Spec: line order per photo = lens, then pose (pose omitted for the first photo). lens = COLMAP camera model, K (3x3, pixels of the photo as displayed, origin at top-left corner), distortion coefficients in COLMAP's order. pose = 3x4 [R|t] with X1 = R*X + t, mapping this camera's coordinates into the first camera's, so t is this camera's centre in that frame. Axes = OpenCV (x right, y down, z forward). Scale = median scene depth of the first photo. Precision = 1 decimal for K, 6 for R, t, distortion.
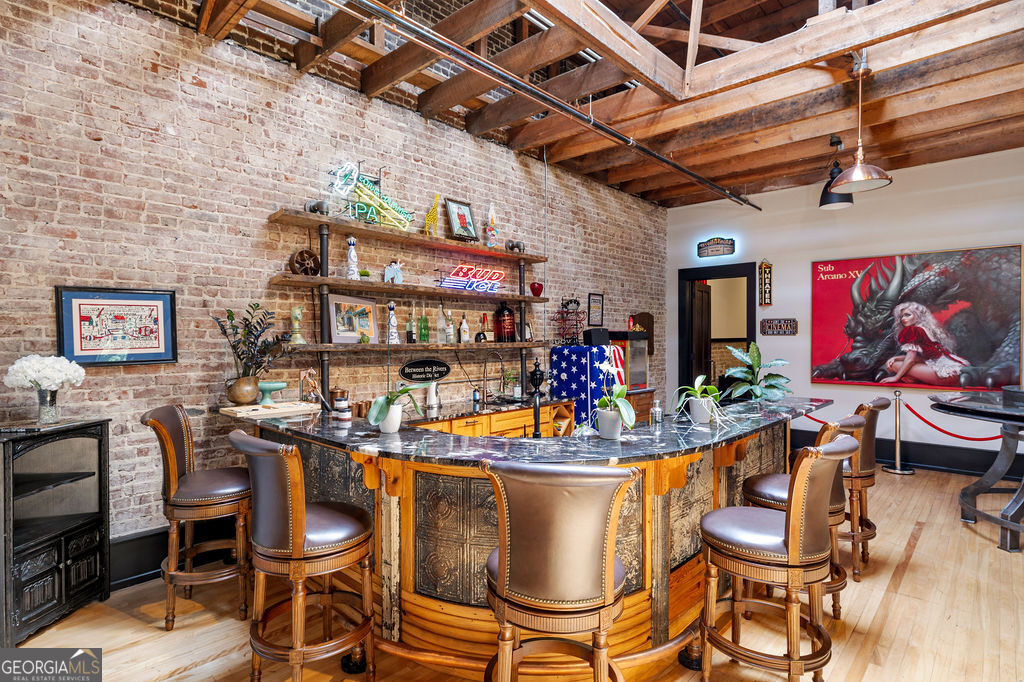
lens RADIAL K [[526.8, 0, 503.7], [0, 526.8, 333.1], [0, 0, 1]] dist [-0.000331, 0.002529]
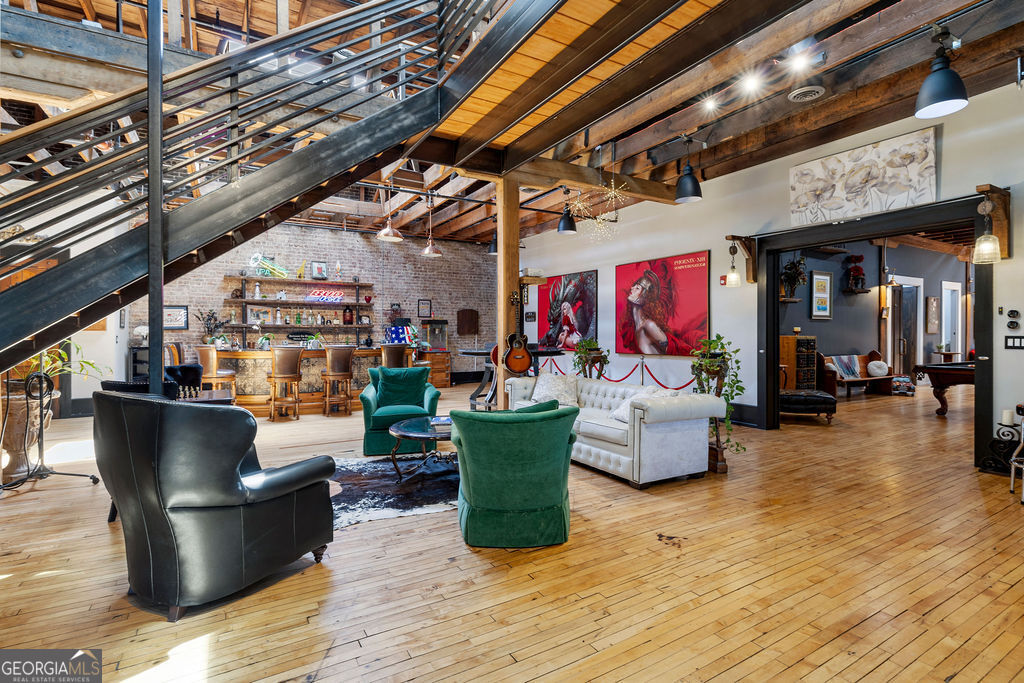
lens RADIAL K [[494.5, 0, 502.7], [0, 494.5, 333.0], [0, 0, 1]] dist [0.002198, 0.000720]
pose [[0.960442, 0.000232, -0.278480, 1.053414], [0.002969, 0.999934, 0.011071, 0.027239], [0.278464, -0.011460, 0.960378, -0.675844]]
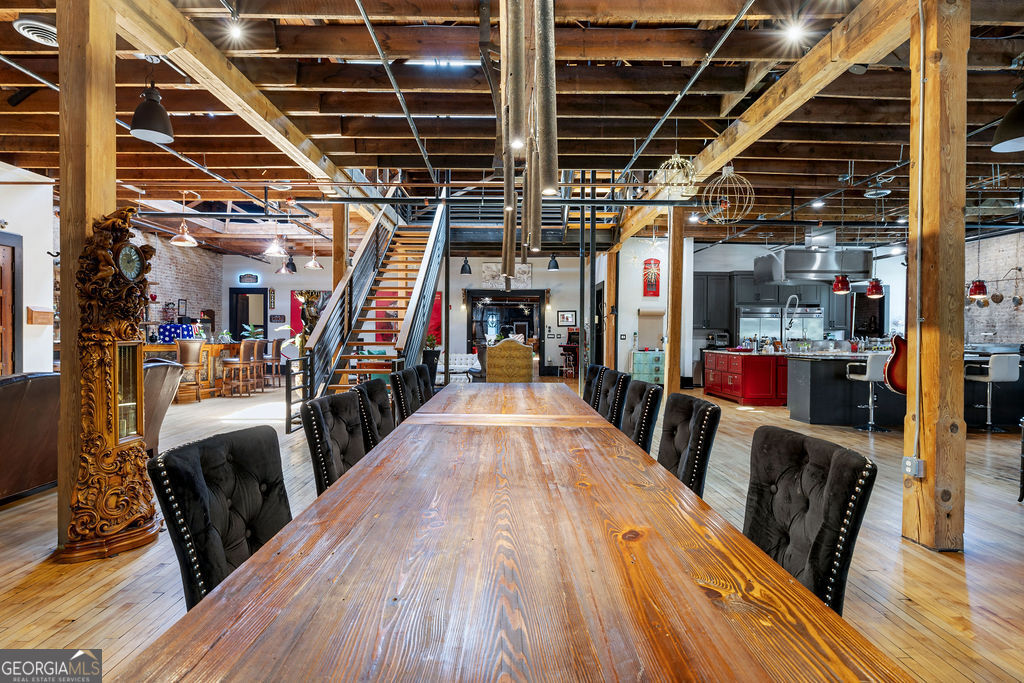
lens RADIAL K [[526.8, 0, 511.3], [0, 526.8, 340.5], [0, 0, 1]] dist [-0.000331, 0.002529]
pose [[0.712481, -0.002650, 0.701686, -0.385663], [-0.014231, 0.999733, 0.018226, 0.030452], [-0.701547, -0.022971, 0.712253, -1.483171]]
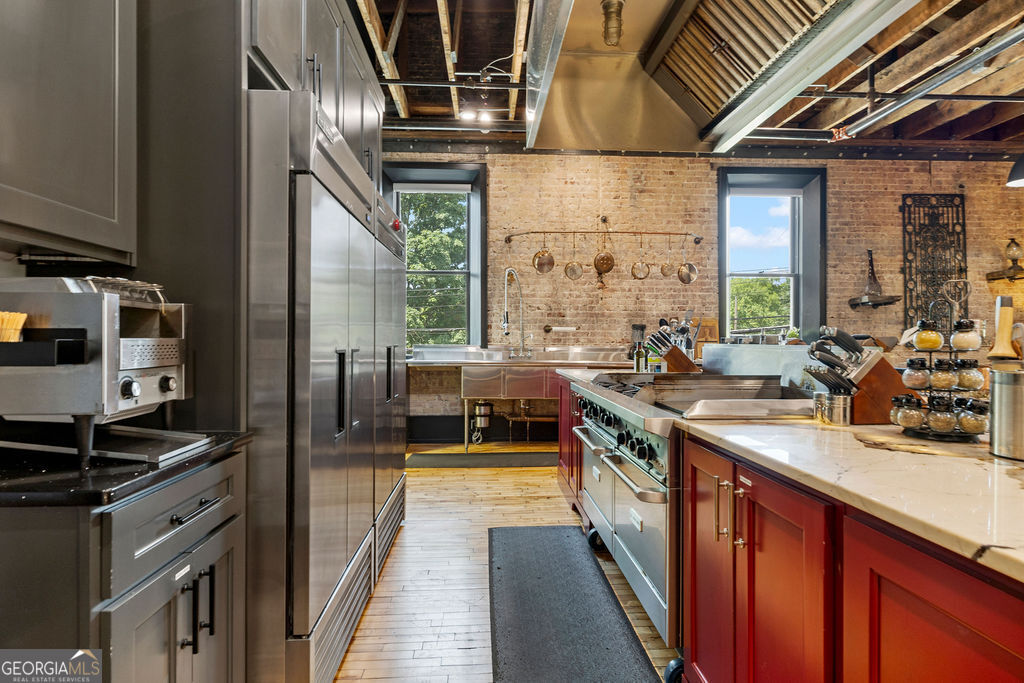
lens RADIAL K [[526.8, 0, 511.2], [0, 526.8, 344.6], [0, 0, 1]] dist [-0.000331, 0.002529]
pose [[-0.731348, -0.003052, 0.681998, 1.448798], [-0.006800, 0.999973, -0.002817, 0.051291], [-0.681971, -0.006698, -0.731348, -0.551334]]
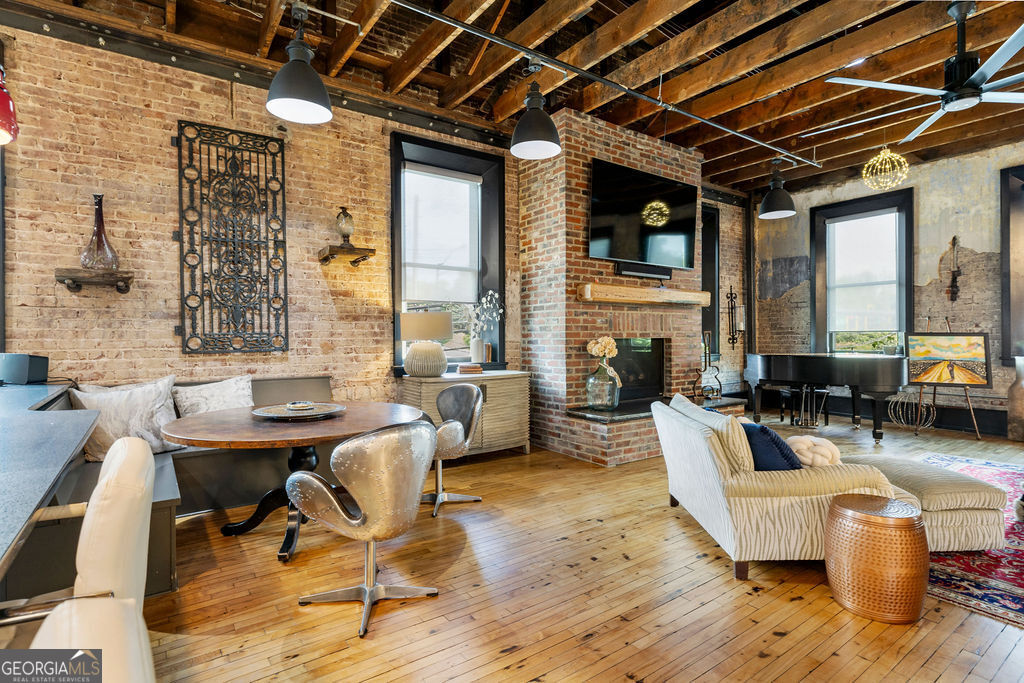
lens RADIAL K [[526.8, 0, 523.0], [0, 526.8, 333.1], [0, 0, 1]] dist [-0.000331, 0.002529]
pose [[-0.983466, 0.007032, 0.180954, 1.033253], [0.004057, 0.999851, -0.016805, 0.034181], [-0.181046, -0.015793, -0.983348, -1.258924]]
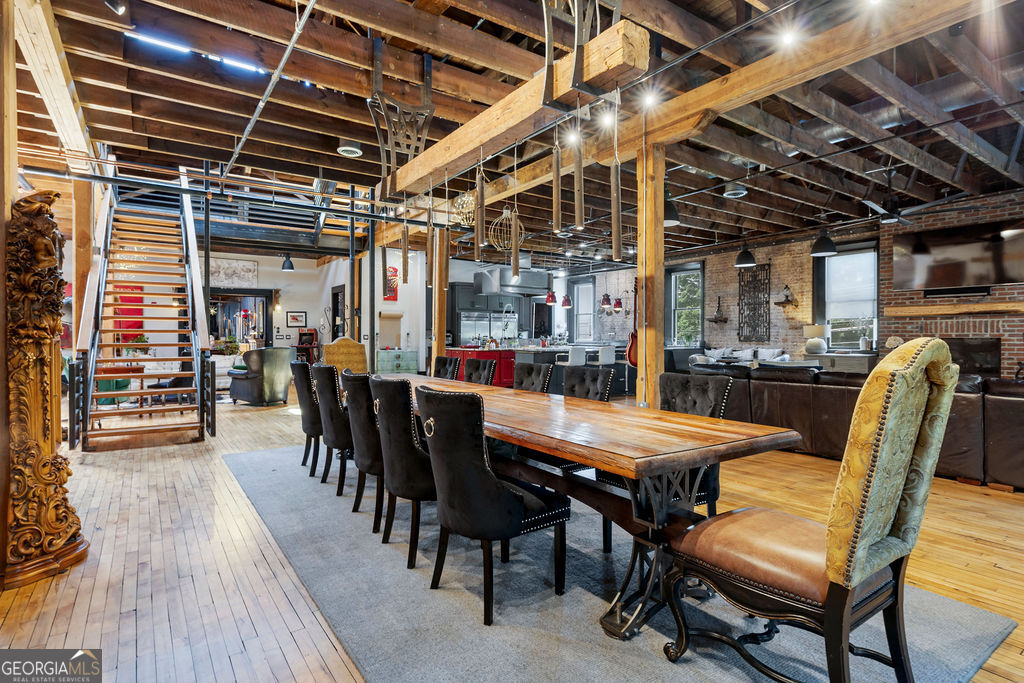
lens RADIAL K [[526.8, 0, 501.8], [0, 526.8, 340.1], [0, 0, 1]] dist [-0.000331, 0.002529]
pose [[0.193816, -0.003392, 0.981032, -0.710503], [-0.011323, 0.999920, 0.005694, 0.040920], [-0.980972, -0.012212, 0.193762, -1.314310]]
